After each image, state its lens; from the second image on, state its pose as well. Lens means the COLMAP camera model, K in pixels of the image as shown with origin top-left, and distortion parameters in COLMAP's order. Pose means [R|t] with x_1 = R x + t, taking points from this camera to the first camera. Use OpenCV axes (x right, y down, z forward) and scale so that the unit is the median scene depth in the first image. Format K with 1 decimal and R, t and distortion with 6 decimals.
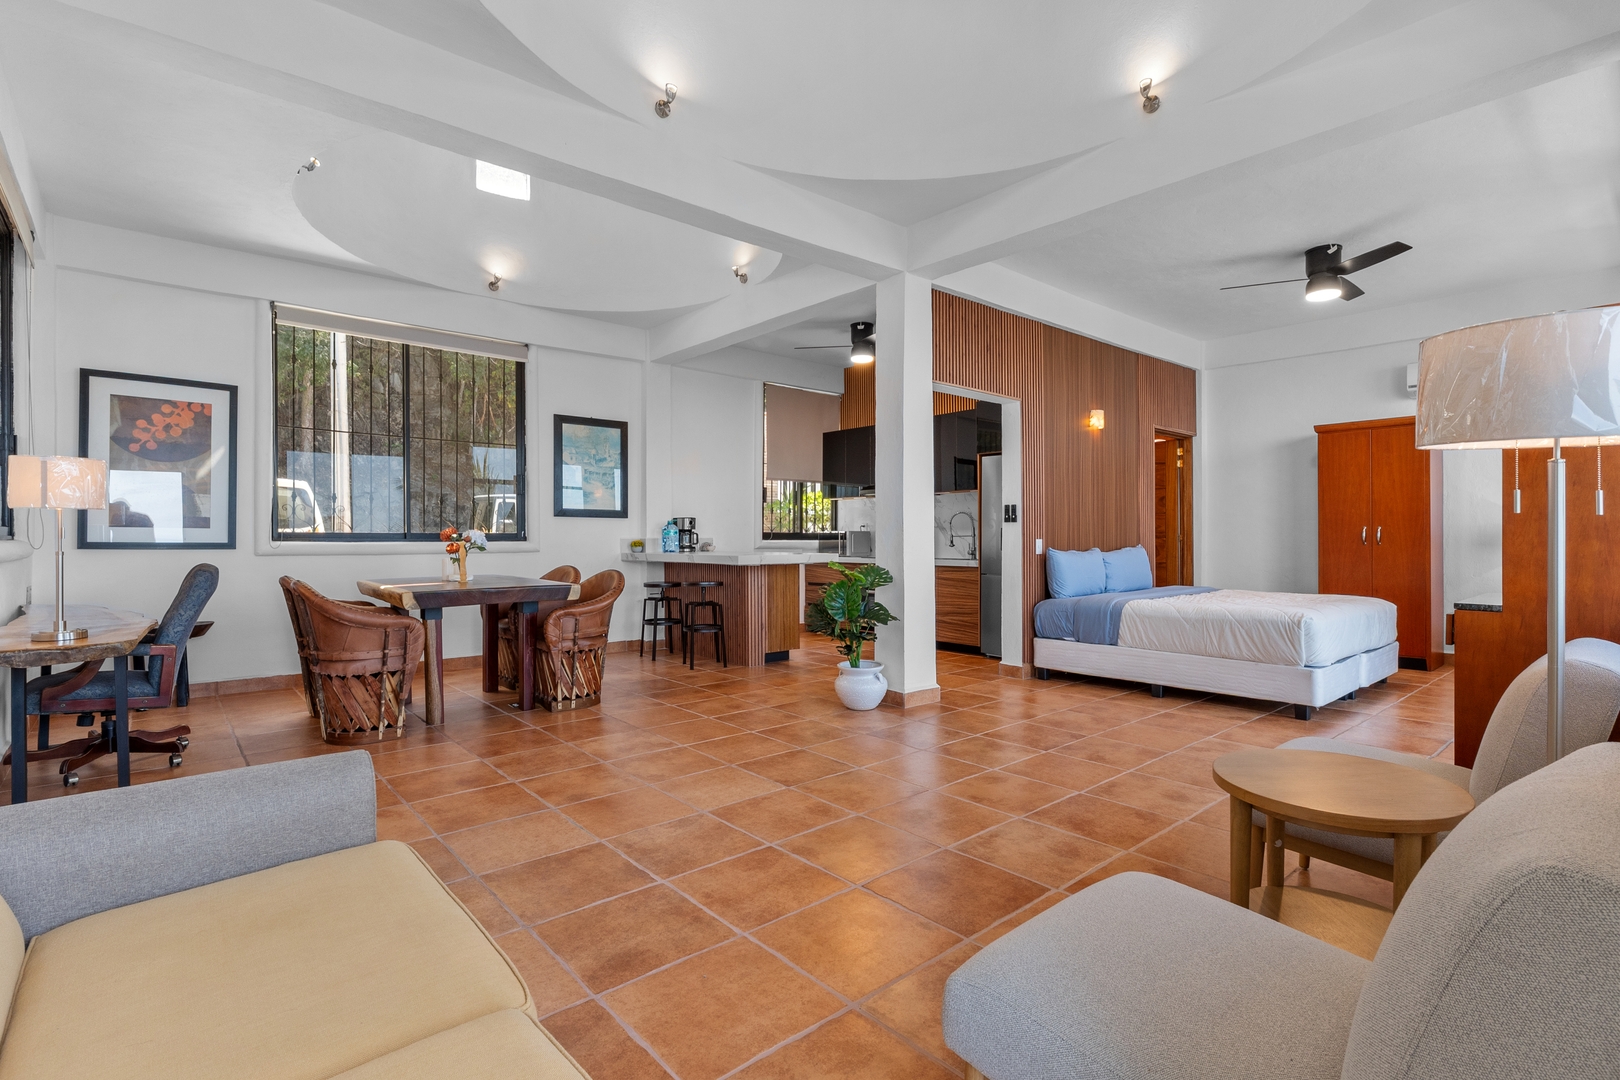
lens RADIAL K [[770.3, 0, 806.9], [0, 770.3, 540.3], [0, 0, 1]] dist [-0.010488, -0.002393]
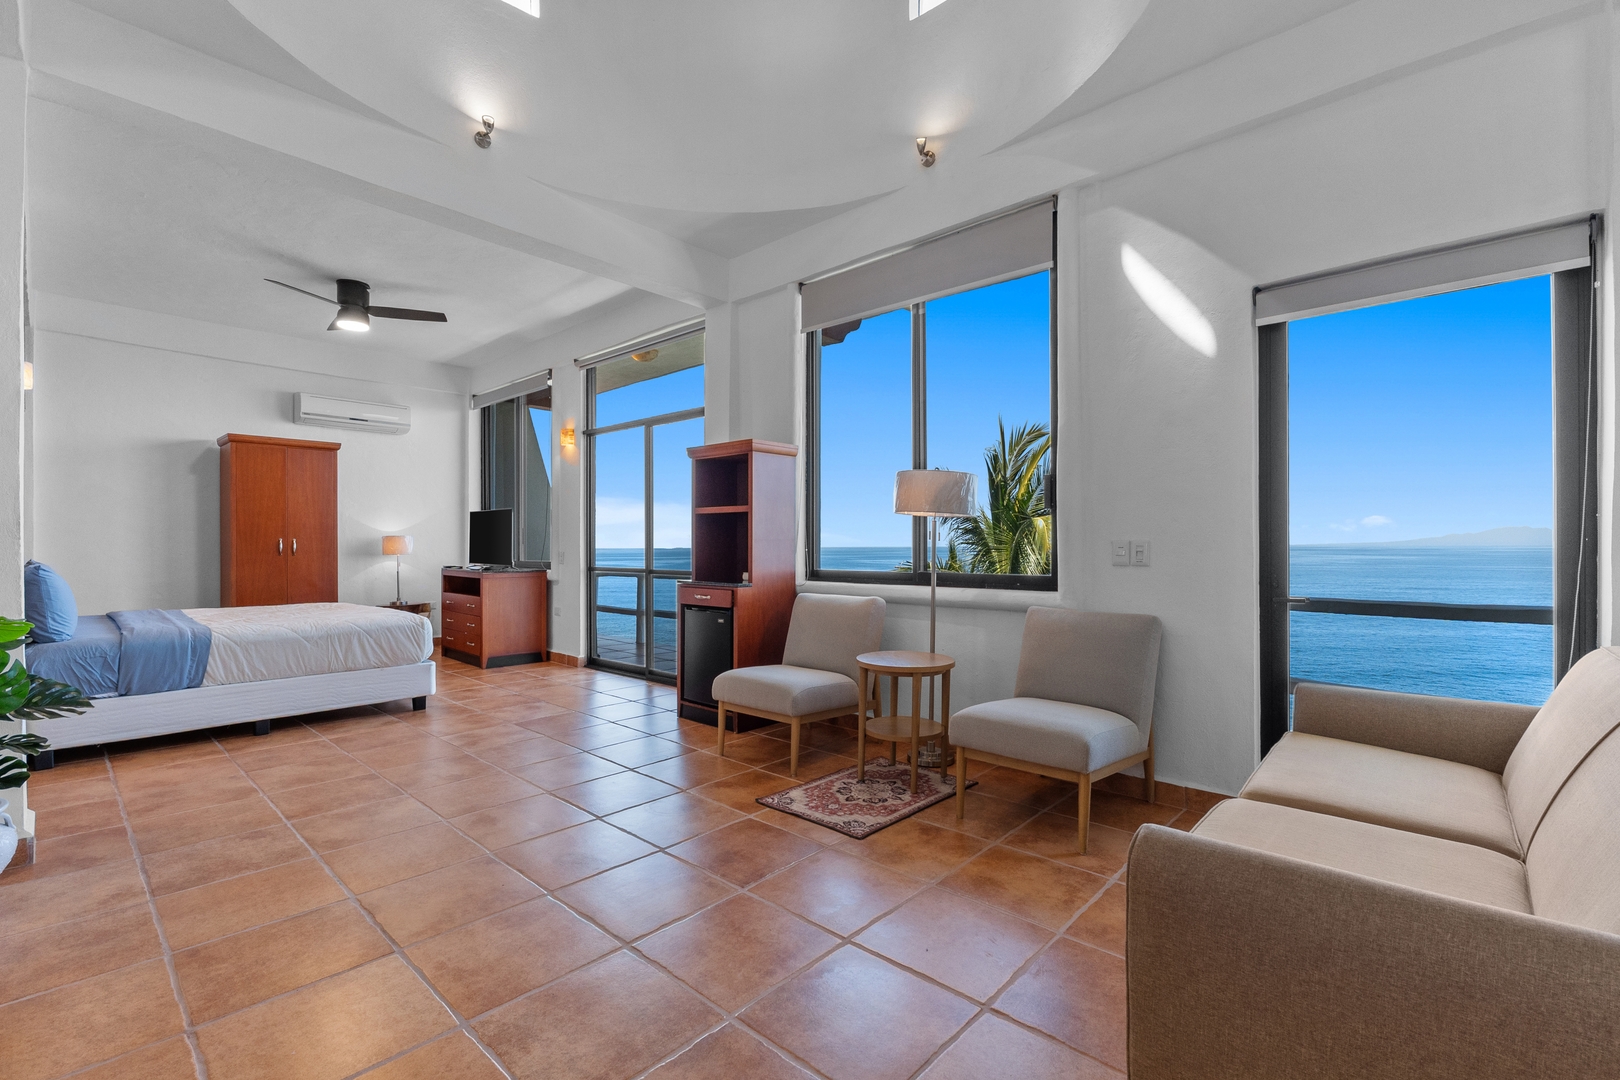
lens RADIAL K [[720.5, 0, 818.7], [0, 720.5, 542.9], [0, 0, 1]] dist [-0.009580, 0.000512]
pose [[-0.130483, 0.006913, 0.991426, -0.377282], [0.006113, 0.999962, -0.006168, -0.001868], [-0.991432, 0.005255, -0.130521, 0.431566]]
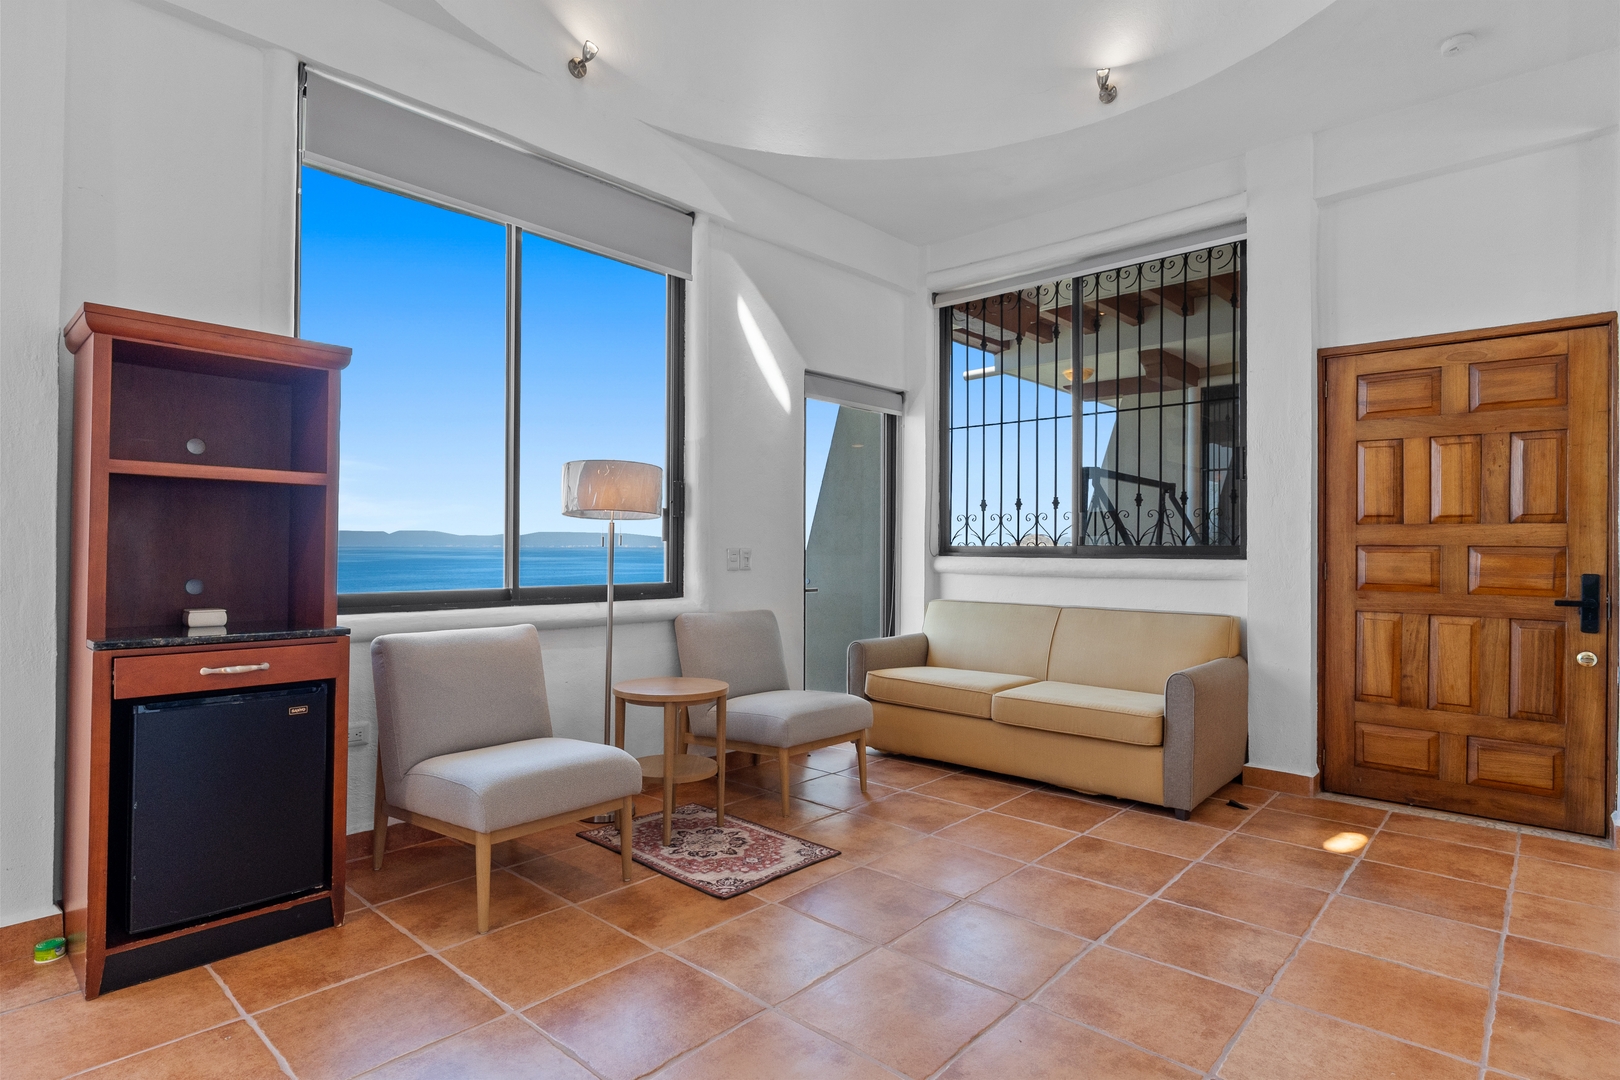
lens RADIAL K [[829.5, 0, 814.4], [0, 829.5, 541.5], [0, 0, 1]] dist [-0.009130, -0.000194]
pose [[-0.991105, -0.004814, -0.132999, 0.174070], [-0.004382, 0.999984, -0.003541, -0.009646], [0.133014, -0.002926, -0.991110, 0.870596]]
